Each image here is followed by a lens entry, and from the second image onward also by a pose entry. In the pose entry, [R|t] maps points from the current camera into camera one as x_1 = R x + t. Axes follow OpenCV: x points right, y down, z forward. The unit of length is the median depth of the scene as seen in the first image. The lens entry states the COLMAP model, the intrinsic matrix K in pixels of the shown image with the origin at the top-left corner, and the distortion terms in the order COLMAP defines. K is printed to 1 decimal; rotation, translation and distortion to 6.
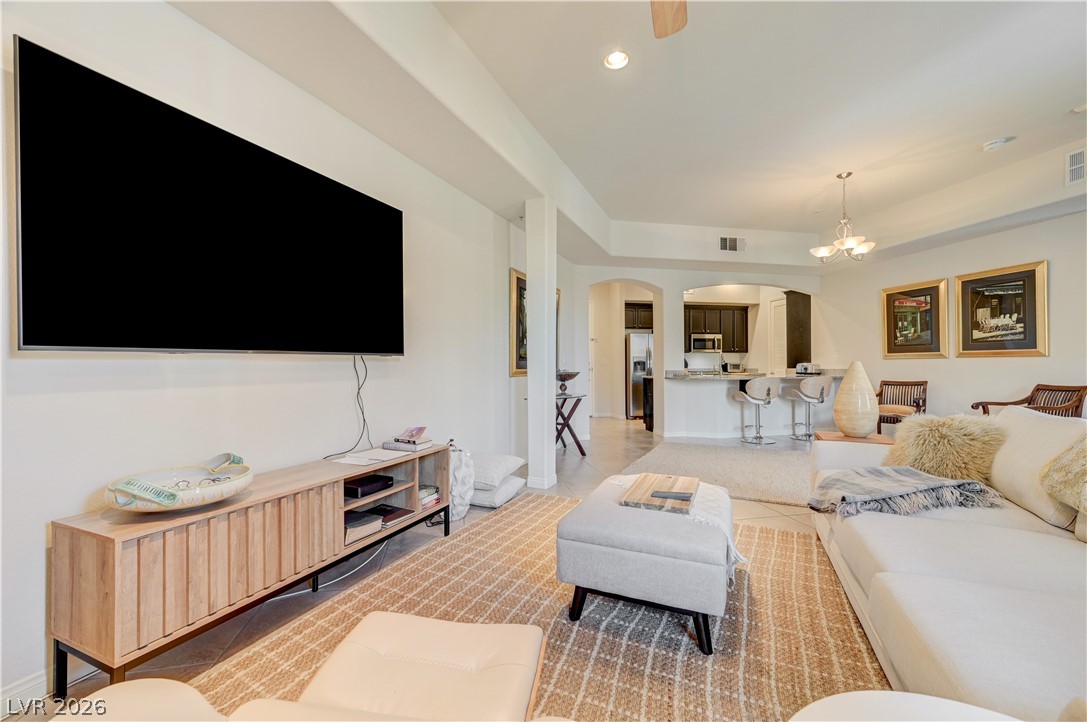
lens RADIAL K [[431.6, 0, 544.7], [0, 431.6, 363.6], [0, 0, 1]] dist [0.000750, 0.000407]
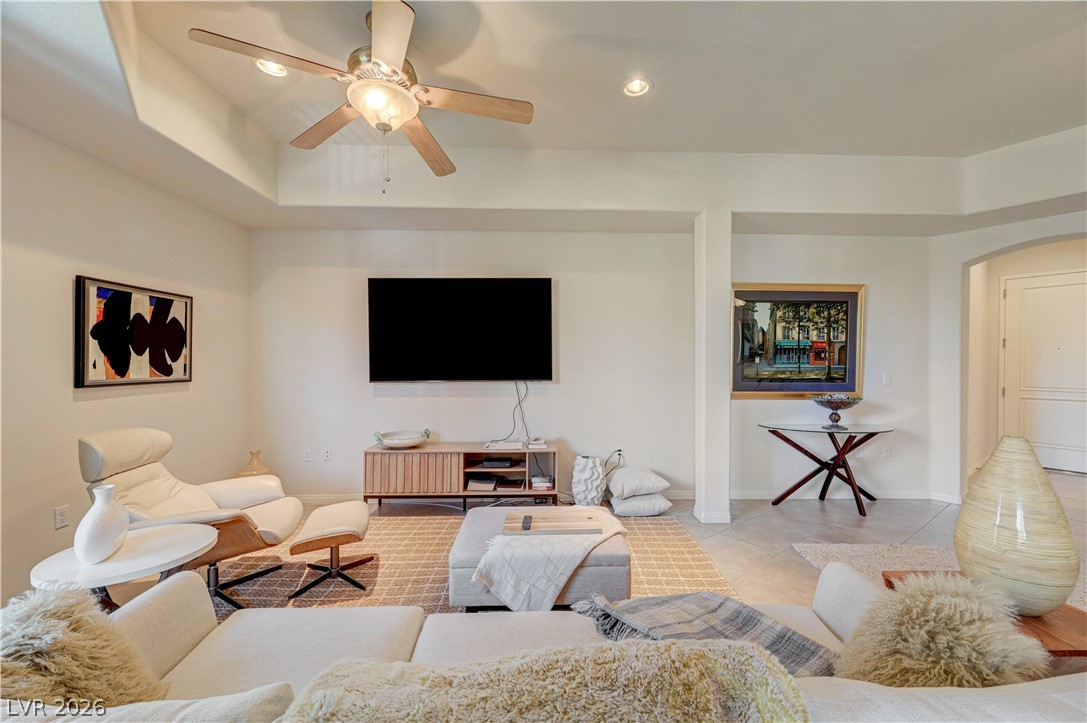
lens RADIAL K [[428.7, 0, 544.4], [0, 428.7, 365.5], [0, 0, 1]] dist [0.001189, 0.000149]
pose [[0.429551, 0.011193, -0.902973, 0.470140], [0.001213, 0.999915, 0.012972, -0.044378], [0.903042, -0.006667, 0.429501, 0.194349]]
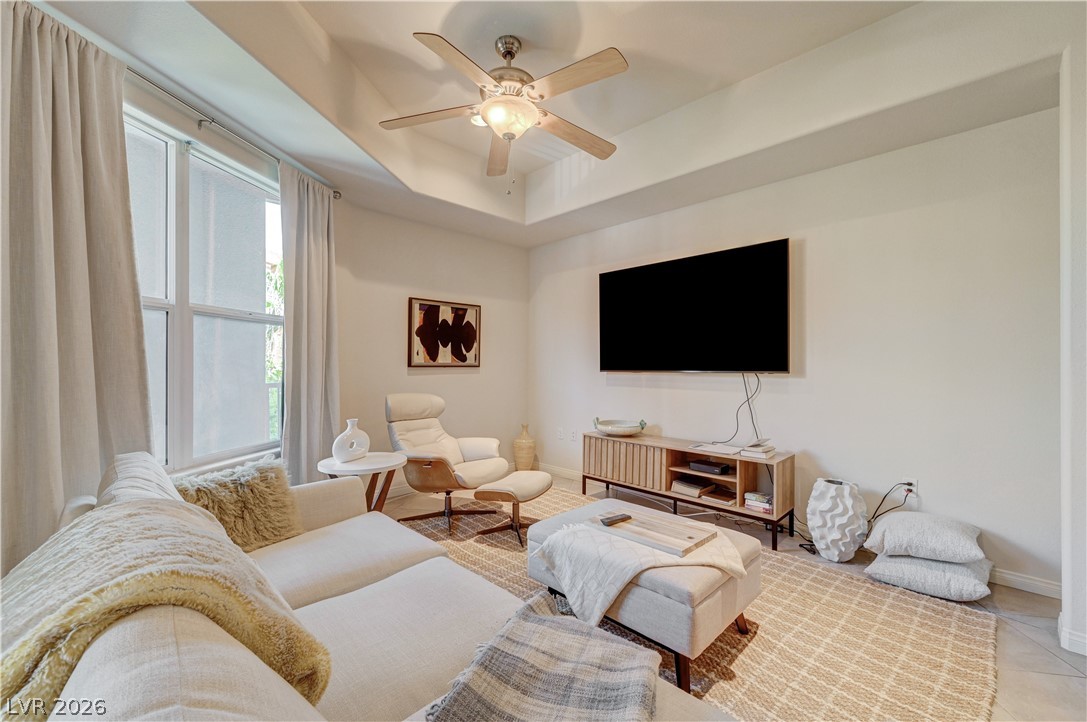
lens RADIAL K [[440.5, 0, 544.3], [0, 440.5, 364.4], [0, 0, 1]] dist [0.001111, 0.000186]
pose [[-0.367468, 0.001848, -0.930034, 0.462971], [0.000316, 0.999998, 0.001861, -0.021735], [0.930036, 0.000390, -0.367468, 0.428897]]
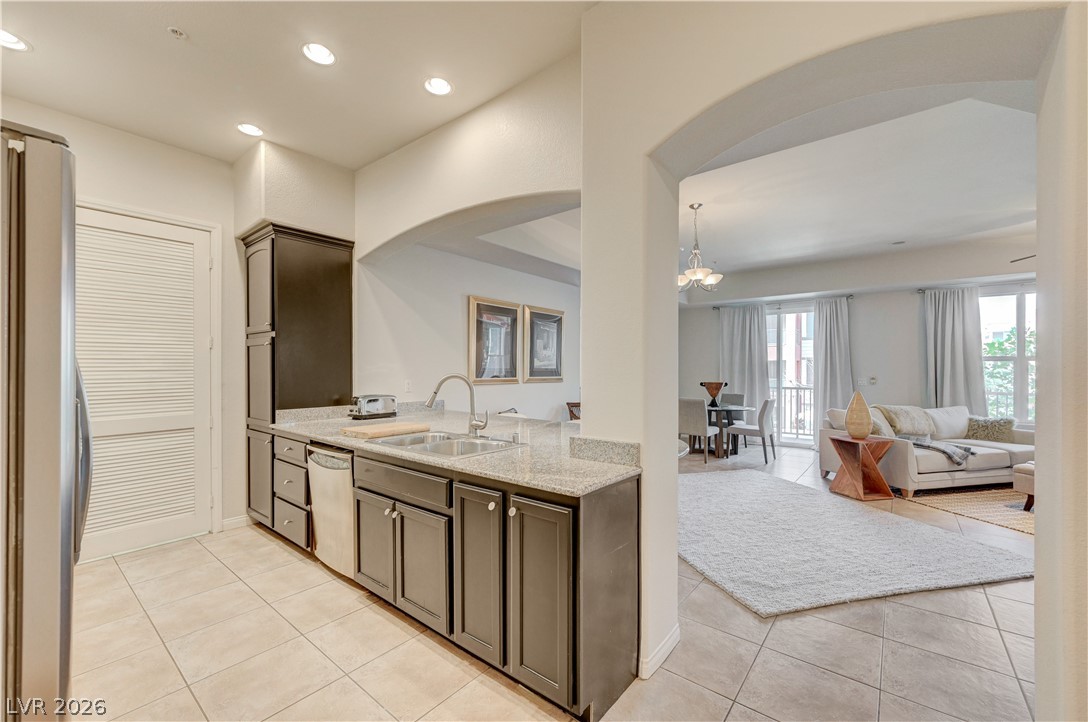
lens RADIAL K [[438.2, 0, 543.6], [0, 438.2, 369.3], [0, 0, 1]] dist [0.003013, 0.000510]
pose [[-0.634218, 0.002499, 0.773150, 0.102095], [-0.004664, 0.999964, -0.007058, -0.037476], [-0.773140, -0.008083, -0.634184, 1.526859]]
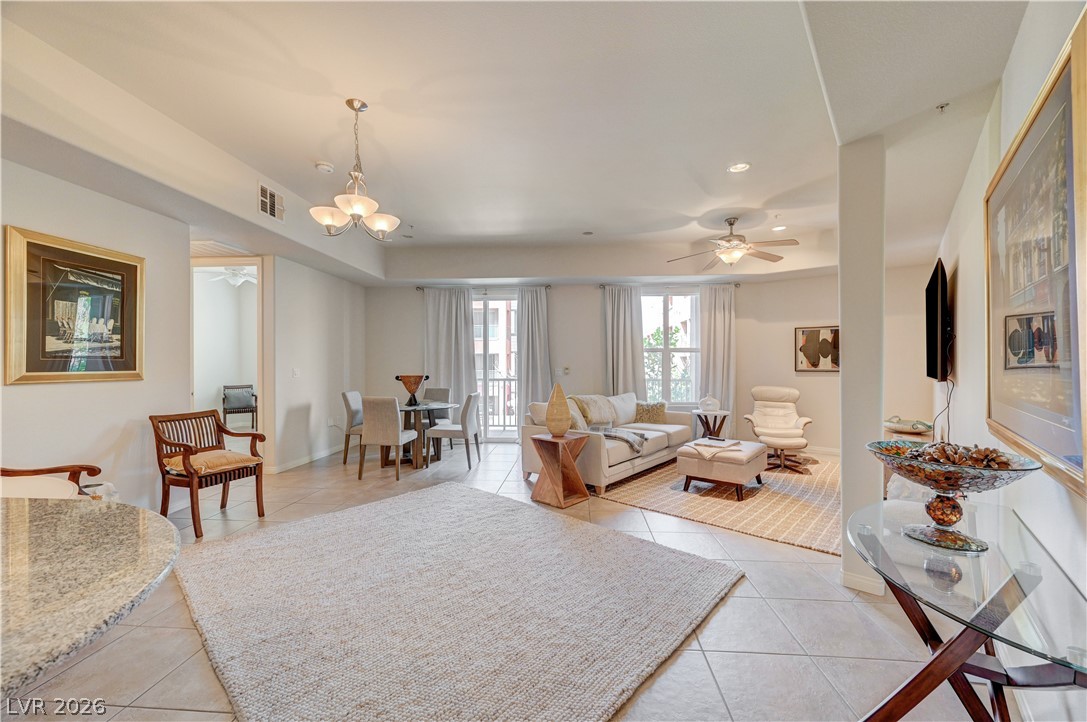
lens RADIAL K [[428.7, 0, 544.4], [0, 428.7, 365.0], [0, 0, 1]] dist [0.001189, 0.000149]
pose [[-0.962001, 0.003402, 0.273026, 0.194602], [0.002954, 0.999994, -0.002052, -0.032708], [-0.273031, -0.001167, -0.962005, 1.229663]]
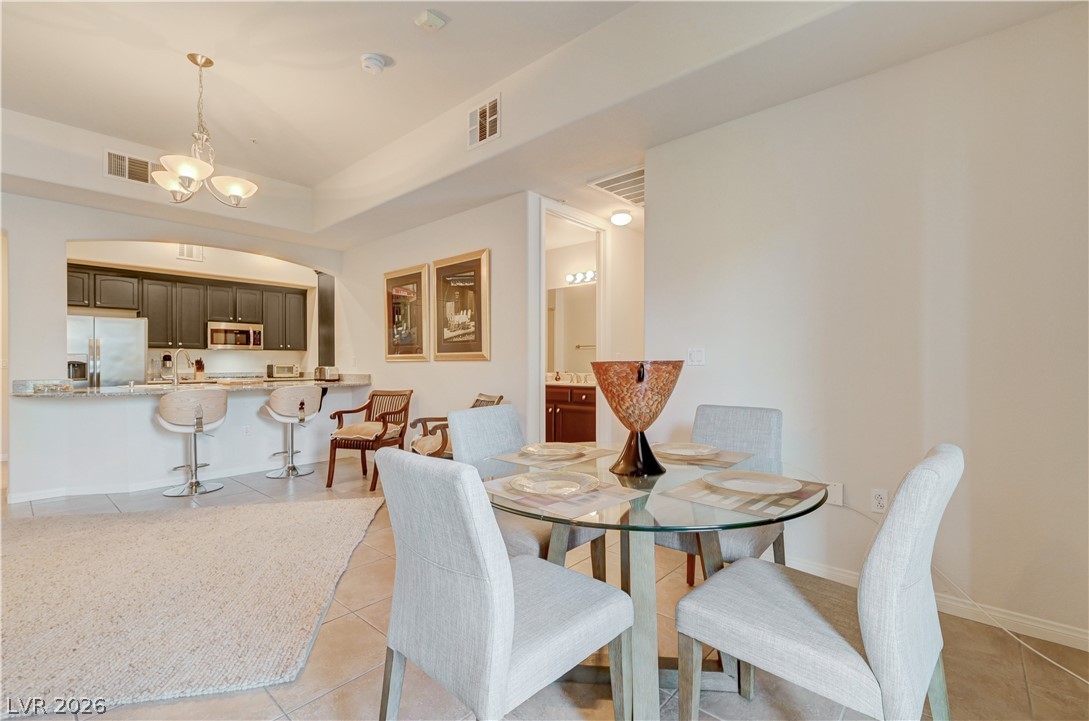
lens RADIAL K [[481.8, 0, 545.0], [0, 481.8, 365.0], [0, 0, 1]] dist [0.000603, 0.000113]
pose [[0.802034, -0.001390, 0.597277, 0.537979], [-0.002563, 0.999980, 0.005769, -0.011176], [-0.597273, -0.006158, 0.802014, 0.130460]]
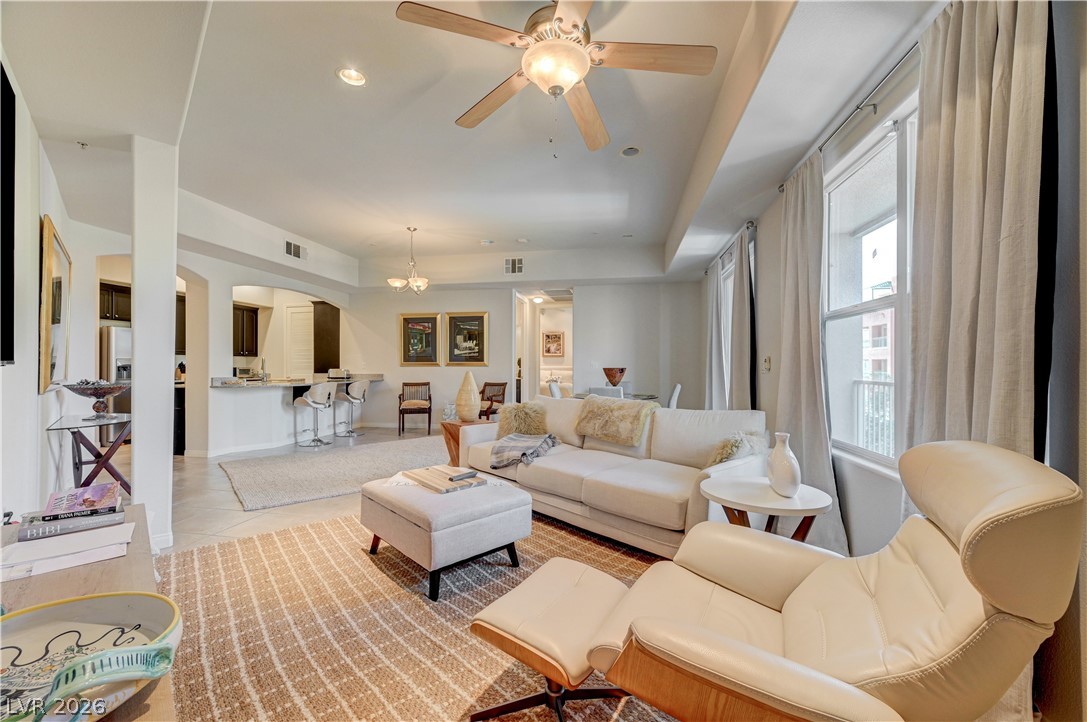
lens RADIAL K [[428.7, 0, 544.4], [0, 428.7, 365.0], [0, 0, 1]] dist [0.001189, 0.000149]
pose [[0.380989, 0.008865, 0.924537, -0.290004], [-0.007239, 0.999952, -0.006605, -0.009948], [-0.924551, -0.004176, 0.381035, 0.096355]]
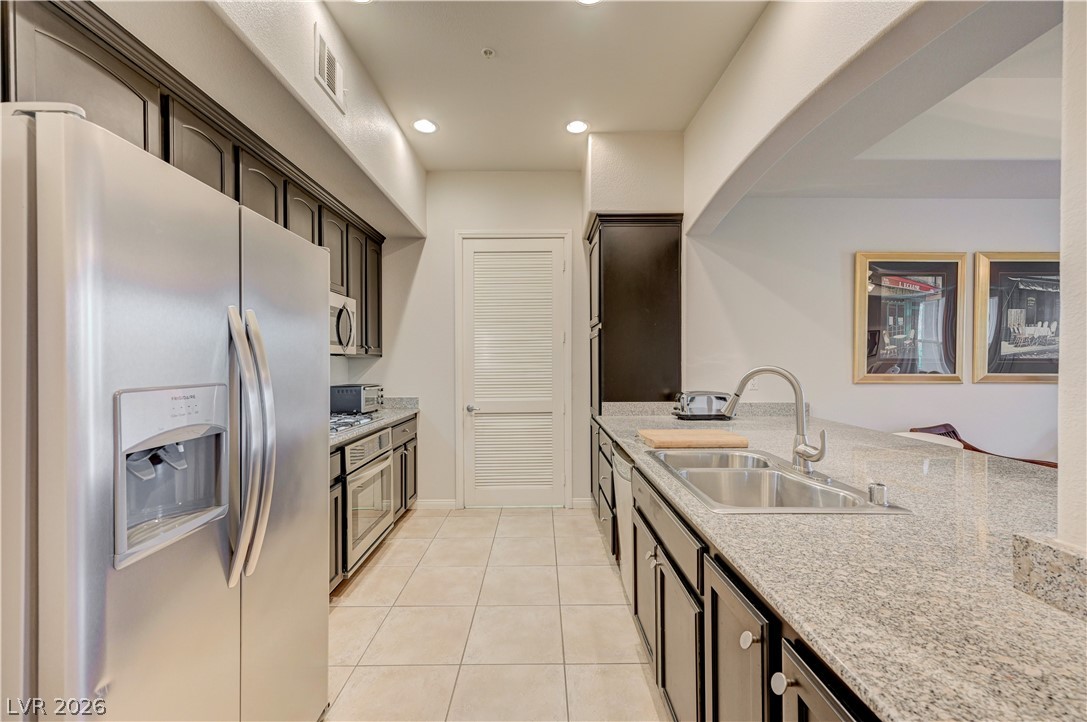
lens RADIAL K [[428.7, 0, 544.4], [0, 428.7, 365.0], [0, 0, 1]] dist [0.001189, 0.000149]
pose [[0.193557, -0.003556, 0.981083, 0.212583], [-0.006606, 0.999966, 0.004927, -0.036892], [-0.981067, -0.007435, 0.193527, 1.393162]]
